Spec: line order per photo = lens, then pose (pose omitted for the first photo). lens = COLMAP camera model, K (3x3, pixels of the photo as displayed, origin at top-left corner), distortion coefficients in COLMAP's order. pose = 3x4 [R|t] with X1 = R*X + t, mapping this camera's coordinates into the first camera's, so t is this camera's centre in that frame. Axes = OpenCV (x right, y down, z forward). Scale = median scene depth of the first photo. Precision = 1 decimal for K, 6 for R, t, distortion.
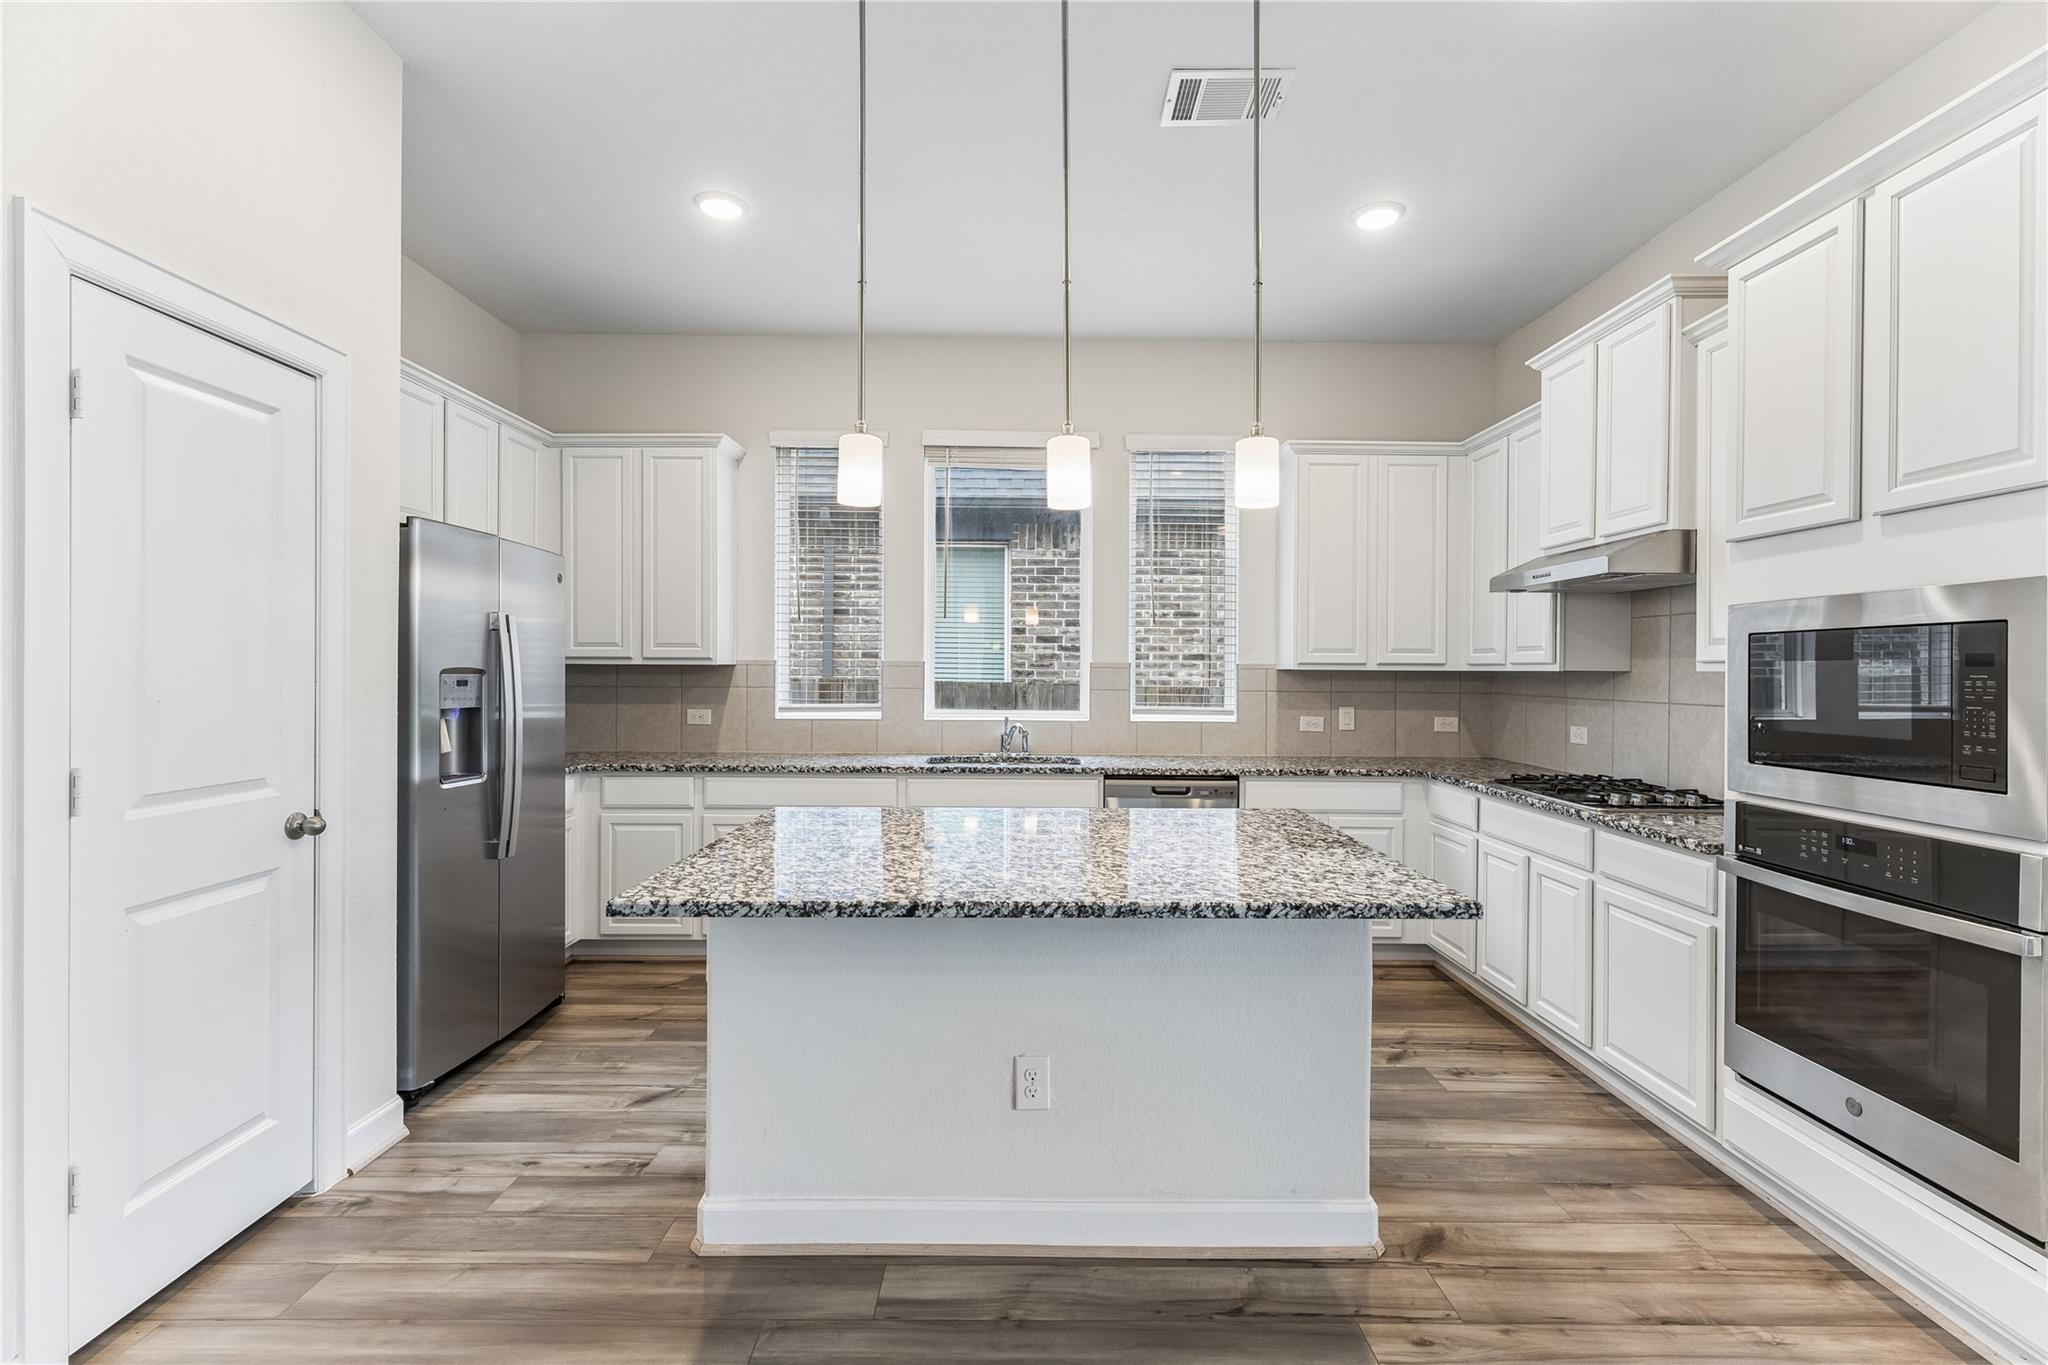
lens RADIAL K [[937.8, 0, 1025.7], [0, 937.8, 671.3], [0, 0, 1]] dist [0.005330, -0.001232]
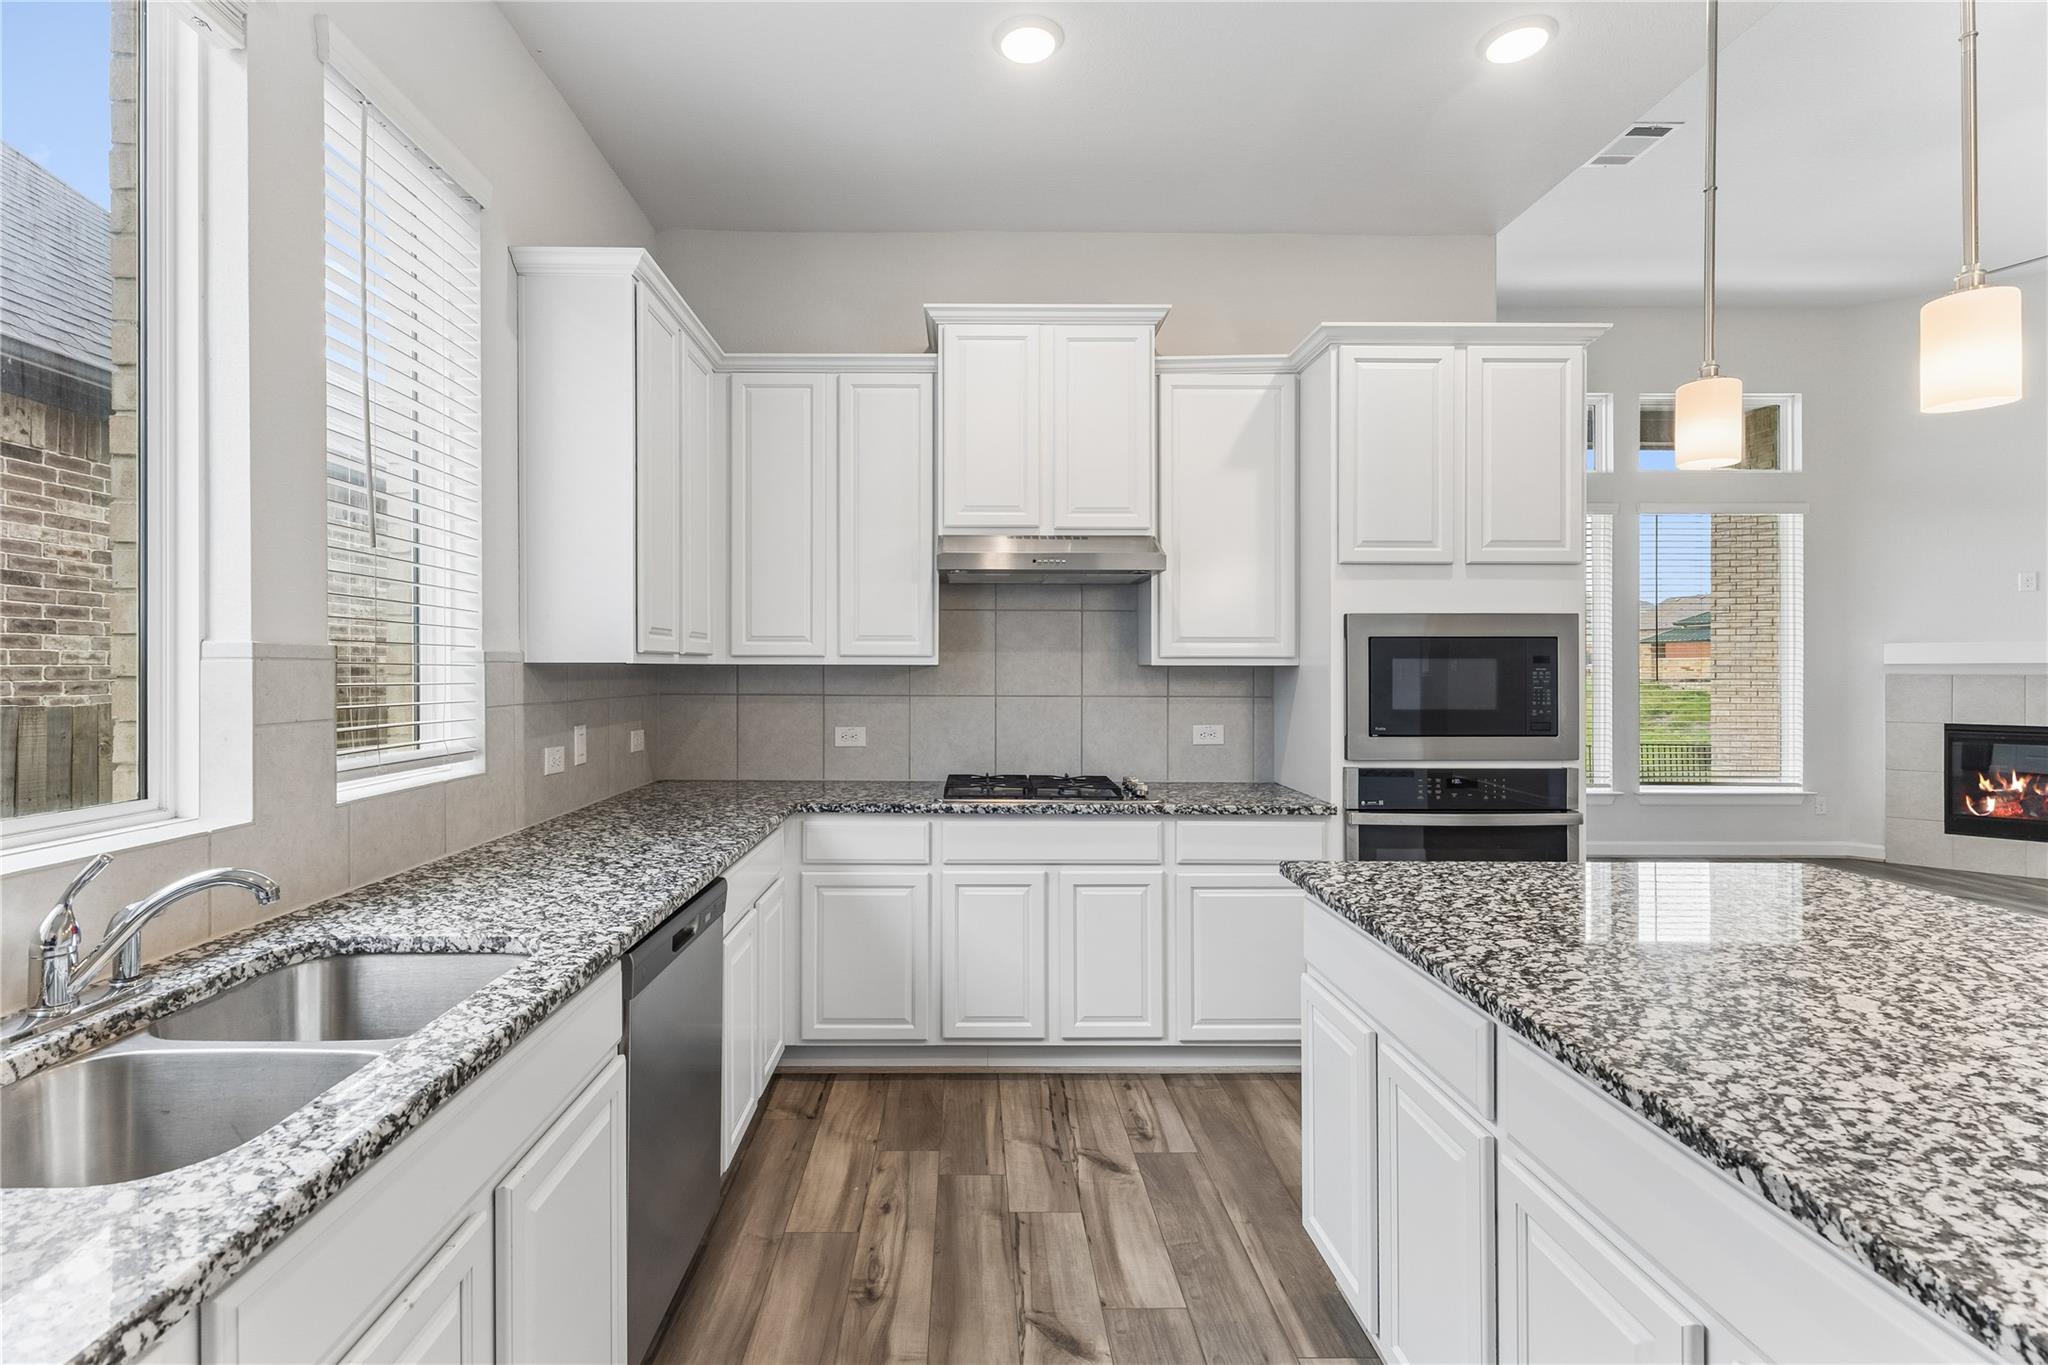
lens RADIAL K [[937.8, 0, 990.7], [0, 937.8, 667.7], [0, 0, 1]] dist [0.005330, -0.001232]
pose [[-0.001775, -0.007772, 0.999968, -0.316323], [-0.000811, 0.999969, 0.007771, -0.004485], [-0.999998, -0.000797, -0.001781, 0.921294]]
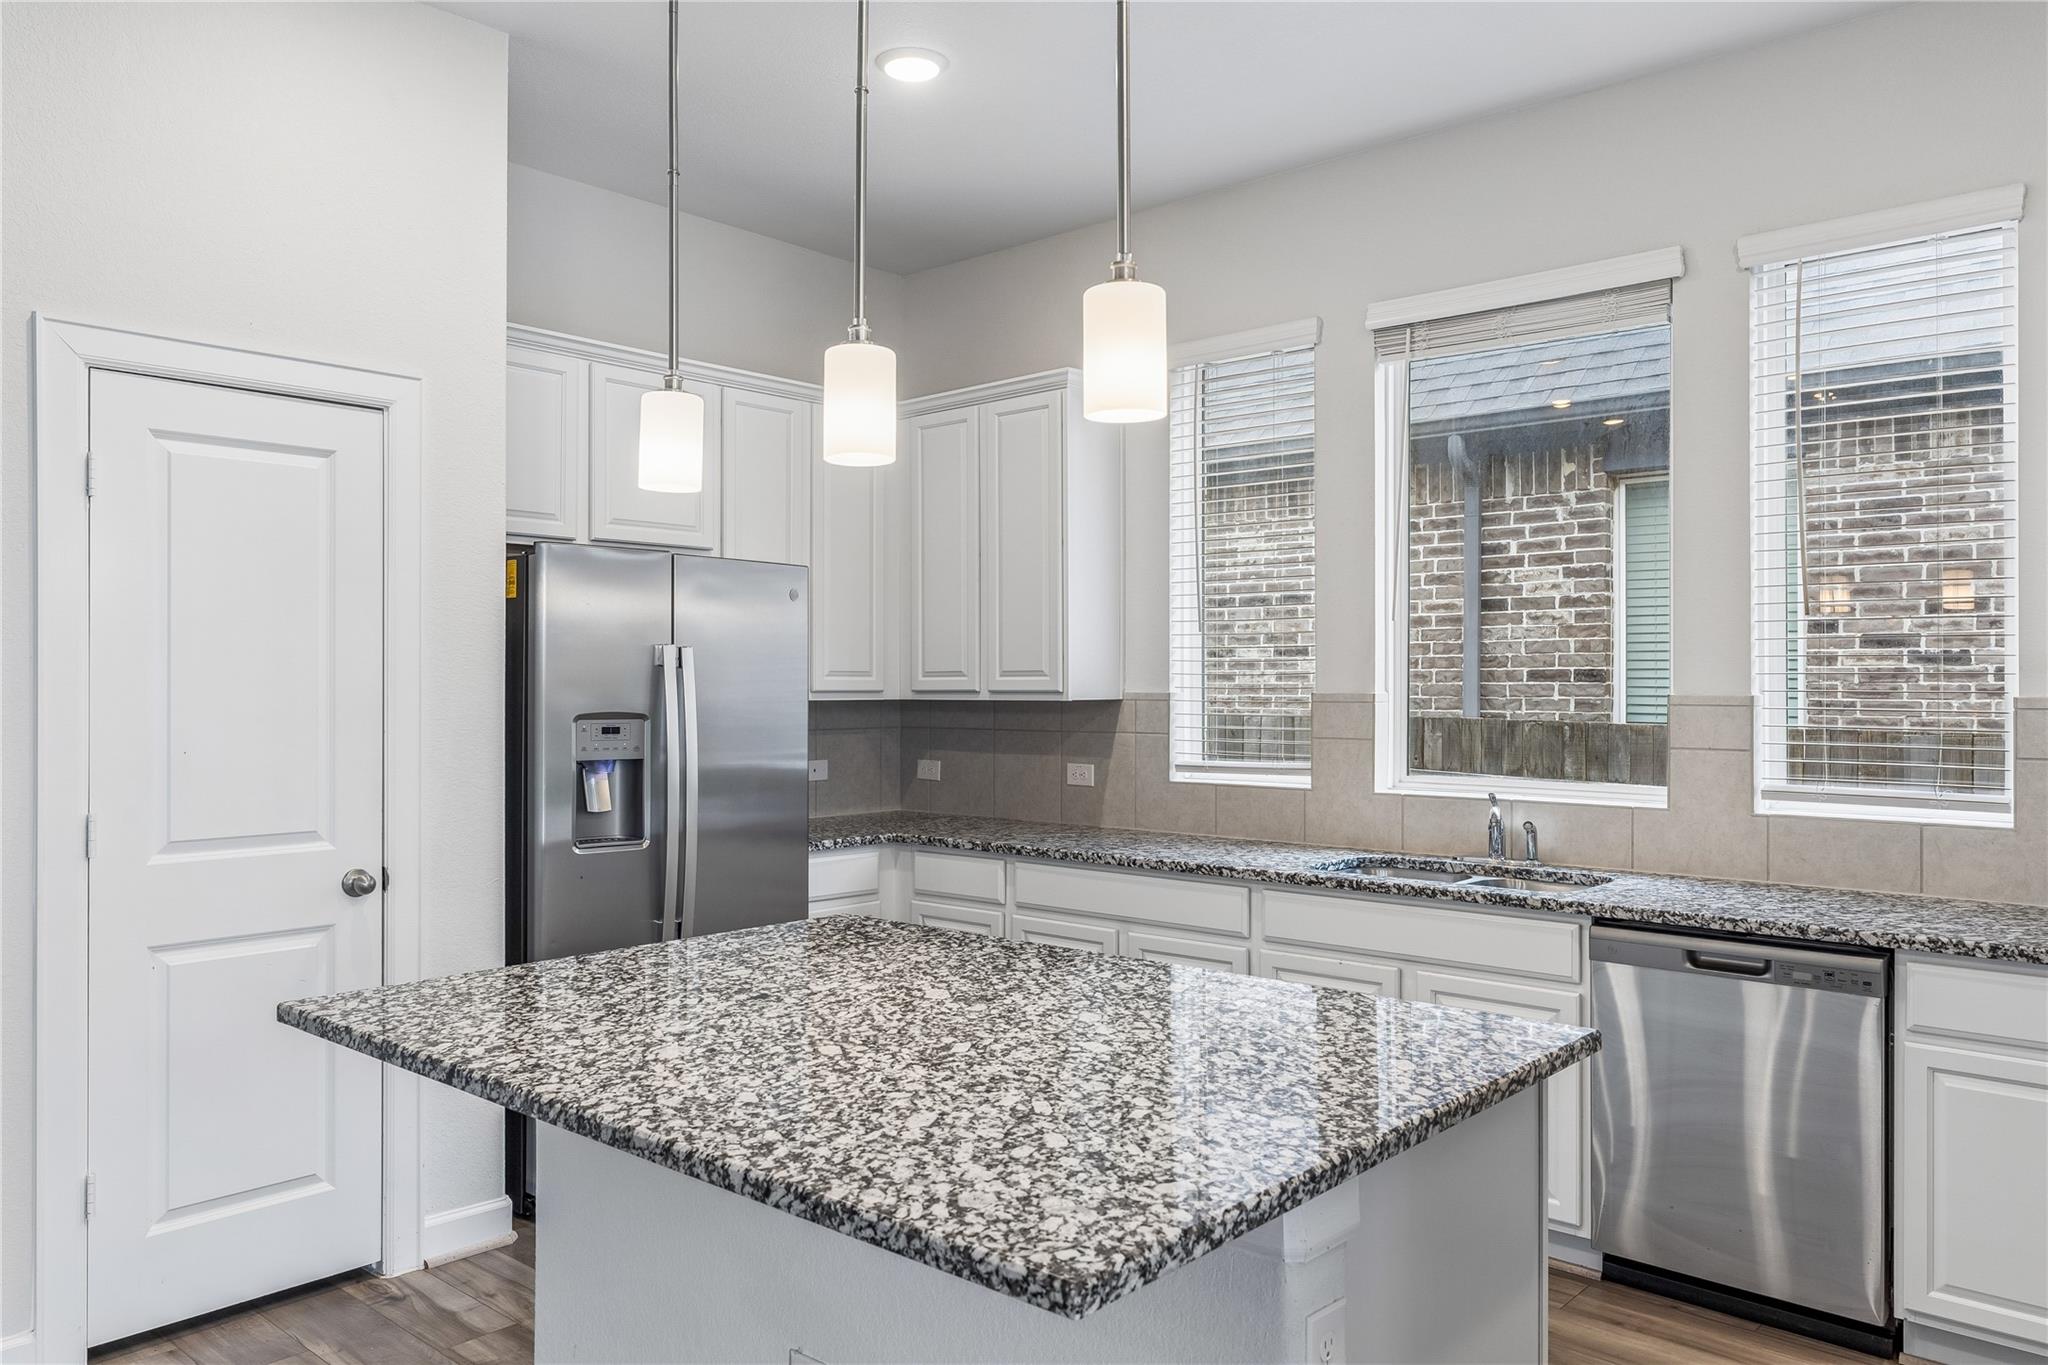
lens RADIAL K [[1446.0, 0, 1016.7], [0, 1446.0, 679.9], [0, 0, 1]] dist [0.002481, 0.006596]
pose [[0.740290, -0.009094, -0.672226, 0.420623], [0.003992, 0.999950, -0.009132, -0.015154], [0.672276, 0.004077, 0.740289, 0.213324]]
